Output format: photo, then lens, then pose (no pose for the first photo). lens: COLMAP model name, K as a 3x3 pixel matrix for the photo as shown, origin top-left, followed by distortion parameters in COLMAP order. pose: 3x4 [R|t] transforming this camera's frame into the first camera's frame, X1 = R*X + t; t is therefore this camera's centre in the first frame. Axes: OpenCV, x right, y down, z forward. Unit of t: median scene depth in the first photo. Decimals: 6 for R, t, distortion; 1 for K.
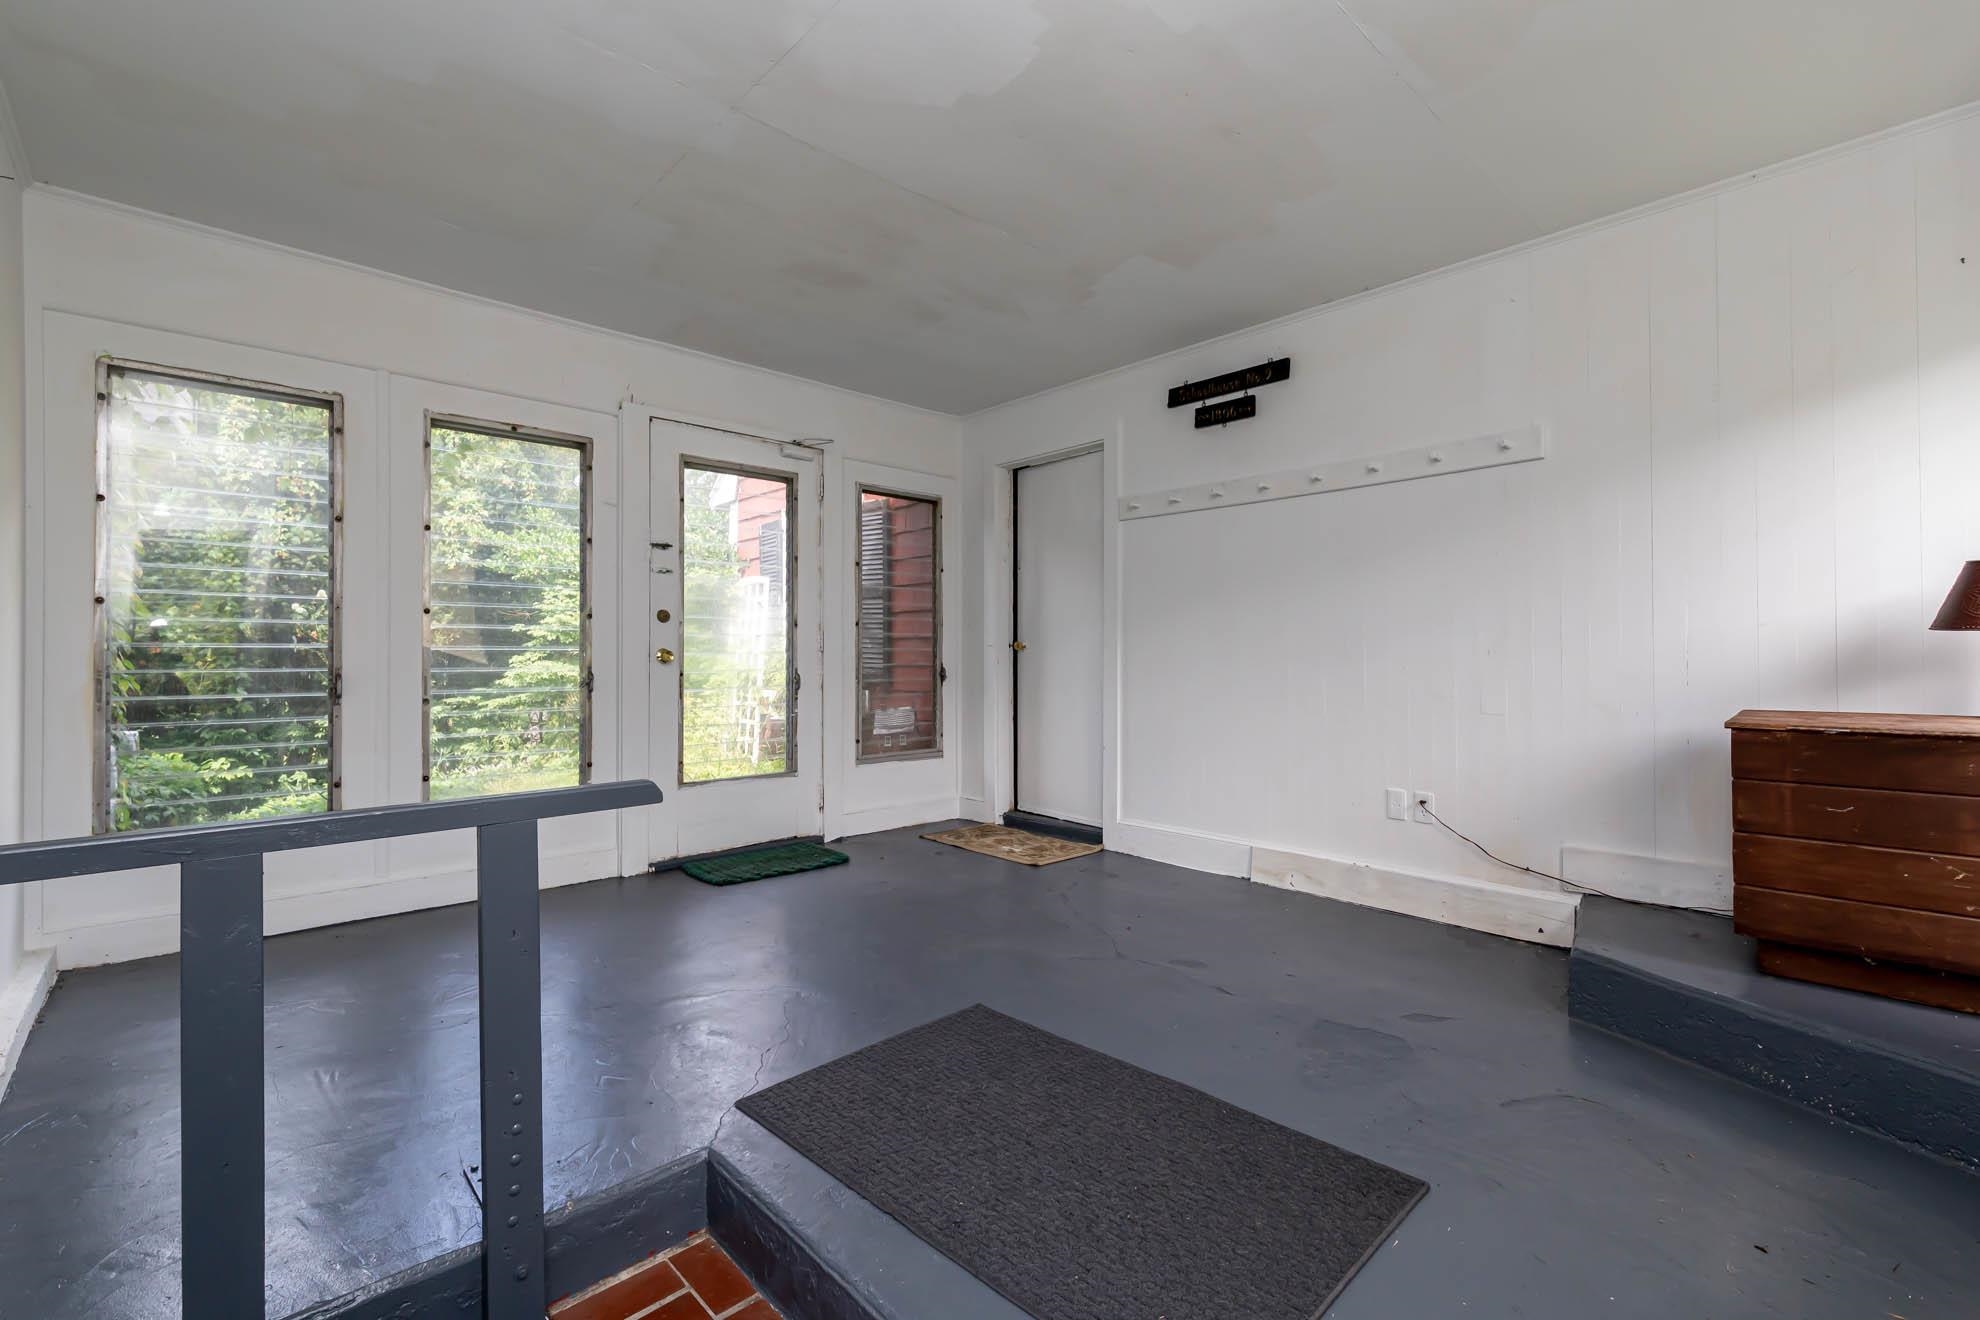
lens RADIAL K [[859.1, 0, 990.0], [0, 859.1, 660.0], [0, 0, 1]] dist [-0.000668, -0.000066]
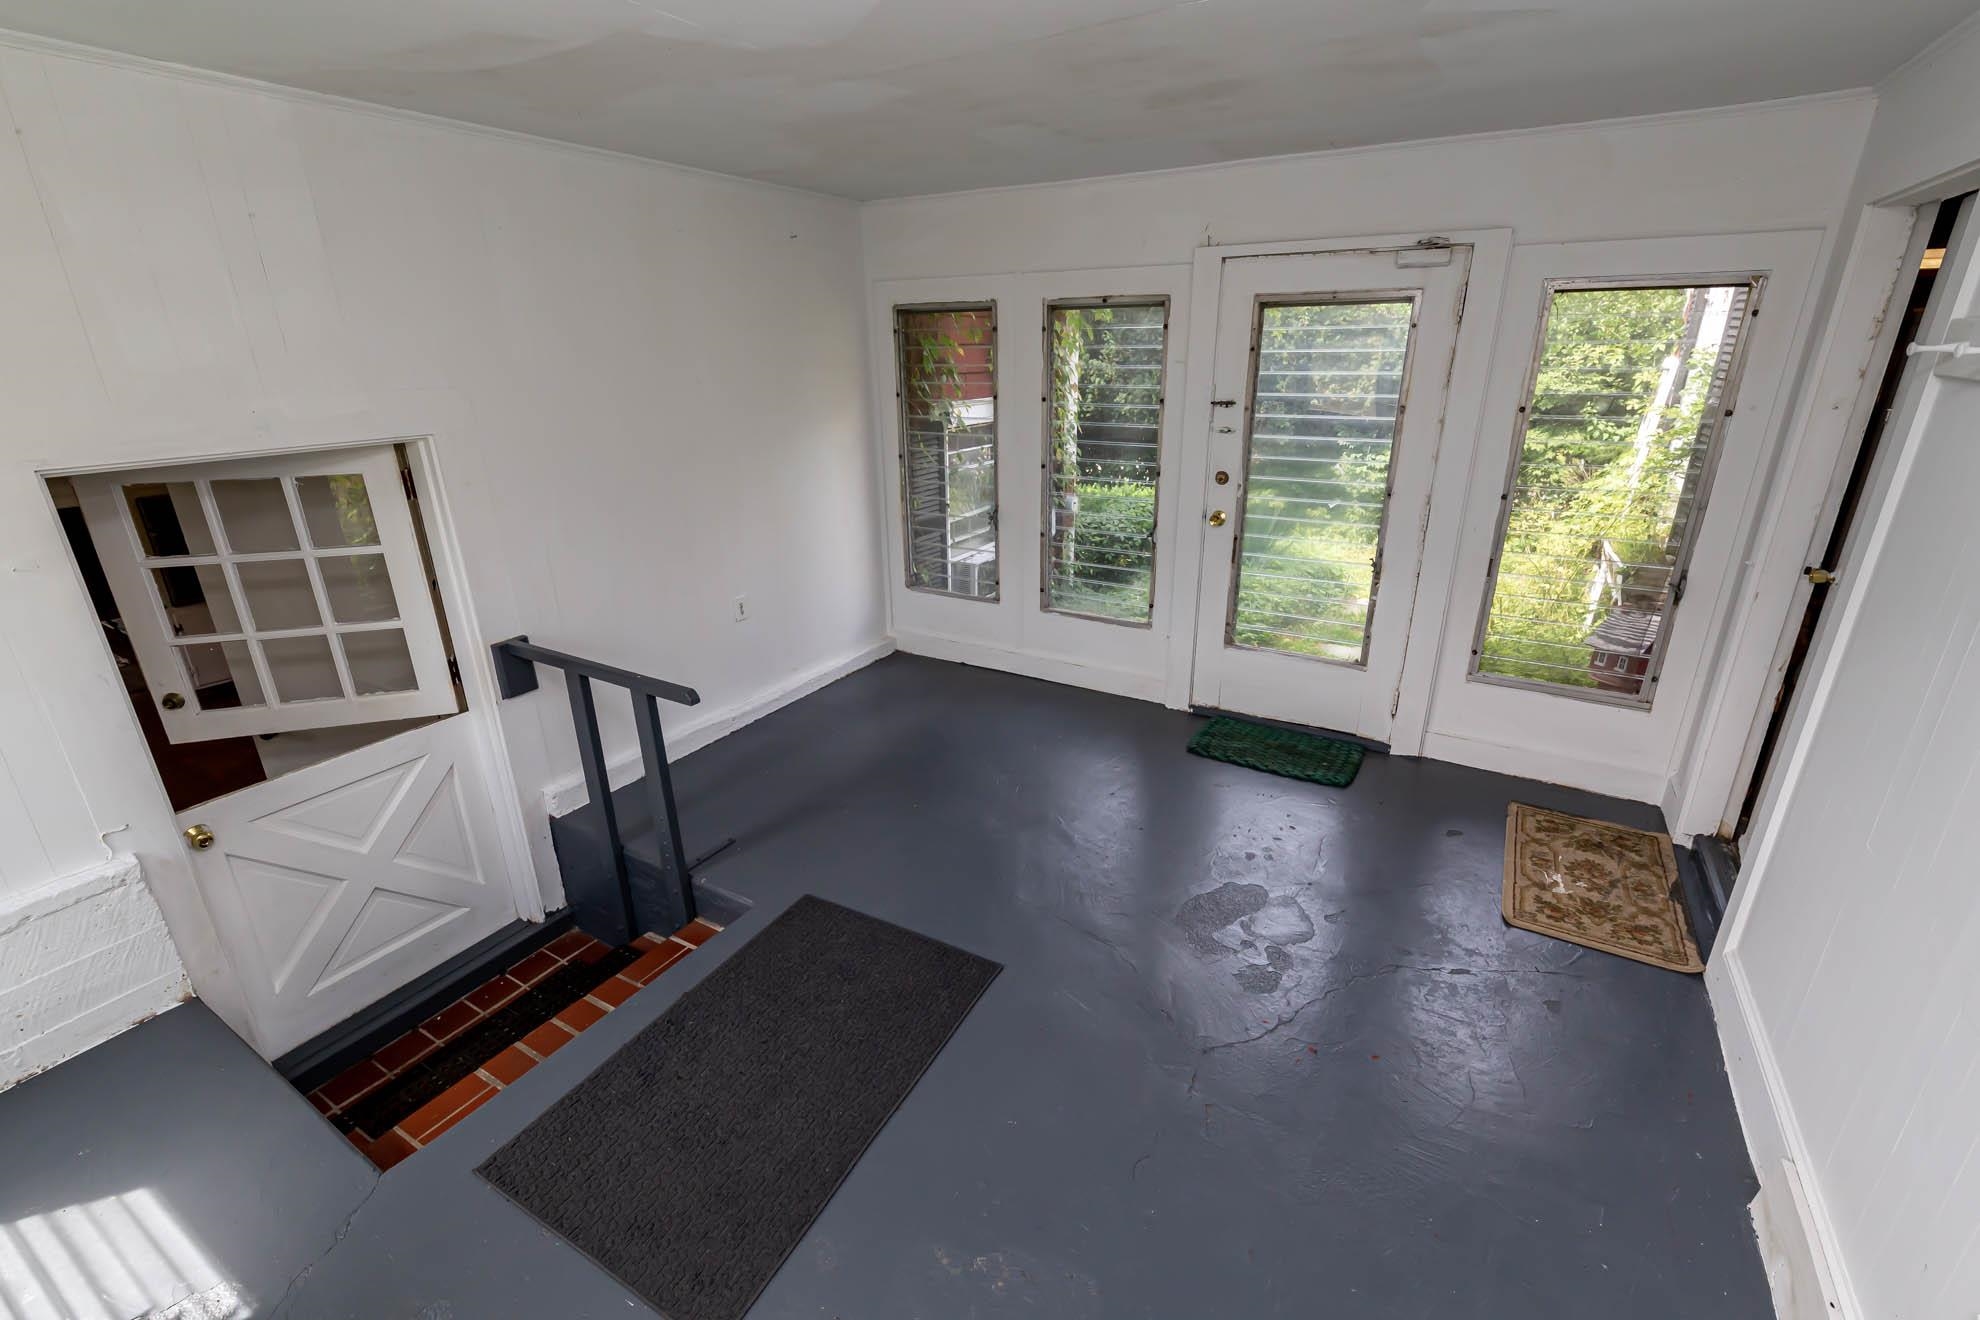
lens RADIAL K [[859.1, 0, 990.0], [0, 859.1, 660.0], [0, 0, 1]] dist [-0.000668, -0.000066]
pose [[0.276981, 0.335750, -0.900307, 0.498864], [0.003178, 0.936641, 0.350278, -0.199778], [0.960870, -0.099882, 0.258365, 0.470524]]
